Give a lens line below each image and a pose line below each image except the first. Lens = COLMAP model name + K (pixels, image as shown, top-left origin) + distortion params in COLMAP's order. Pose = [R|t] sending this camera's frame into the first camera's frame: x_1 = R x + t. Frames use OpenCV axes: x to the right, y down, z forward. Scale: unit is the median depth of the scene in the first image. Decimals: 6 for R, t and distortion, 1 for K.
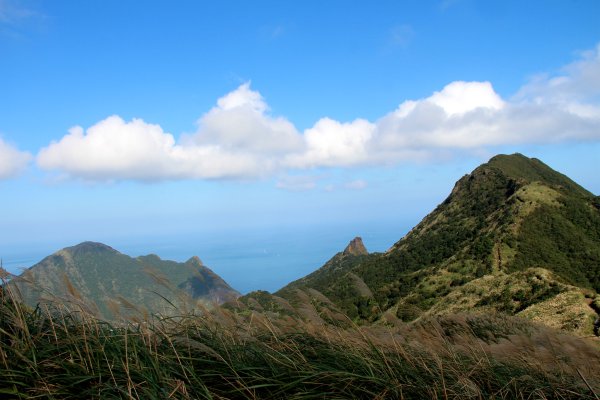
lens RADIAL K [[497.4, 0, 295.9], [0, 497.4, 200.5], [0, 0, 1]] dist [-0.180176, 0.138292]
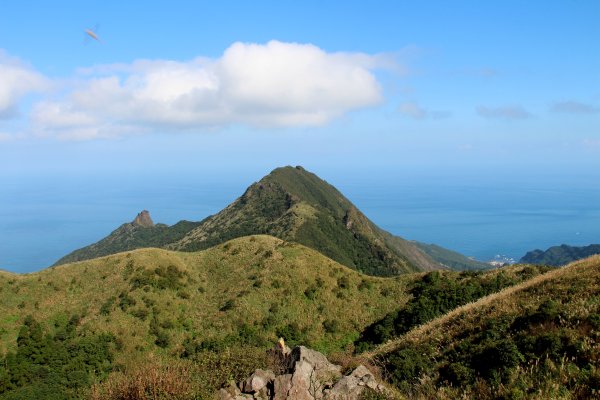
lens RADIAL K [[539.1, 0, 292.7], [0, 539.1, 198.6], [0, 0, 1]] dist [-0.136407, 0.174310]
pose [[0.888795, 0.025289, 0.457607, -0.319658], [-0.064574, 0.995426, 0.070410, -0.141771], [-0.453733, -0.092129, 0.886362, -0.528609]]
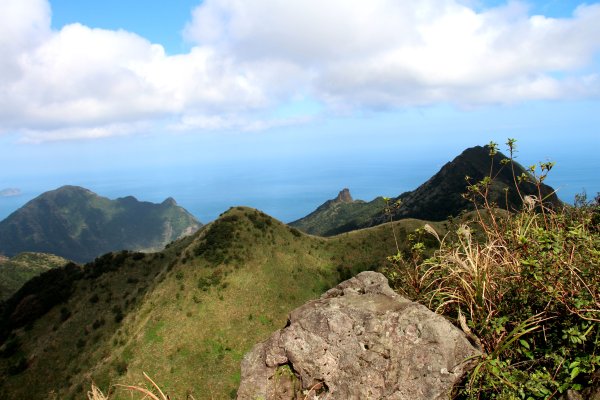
lens RADIAL K [[493.3, 0, 301.5], [0, 493.3, 188.1], [0, 0, 1]] dist [-0.181829, 0.136077]
pose [[0.989824, -0.005869, 0.142179, -0.418760], [-0.009462, 0.994223, 0.106913, -0.153479], [-0.141985, -0.107170, 0.984050, -0.602858]]
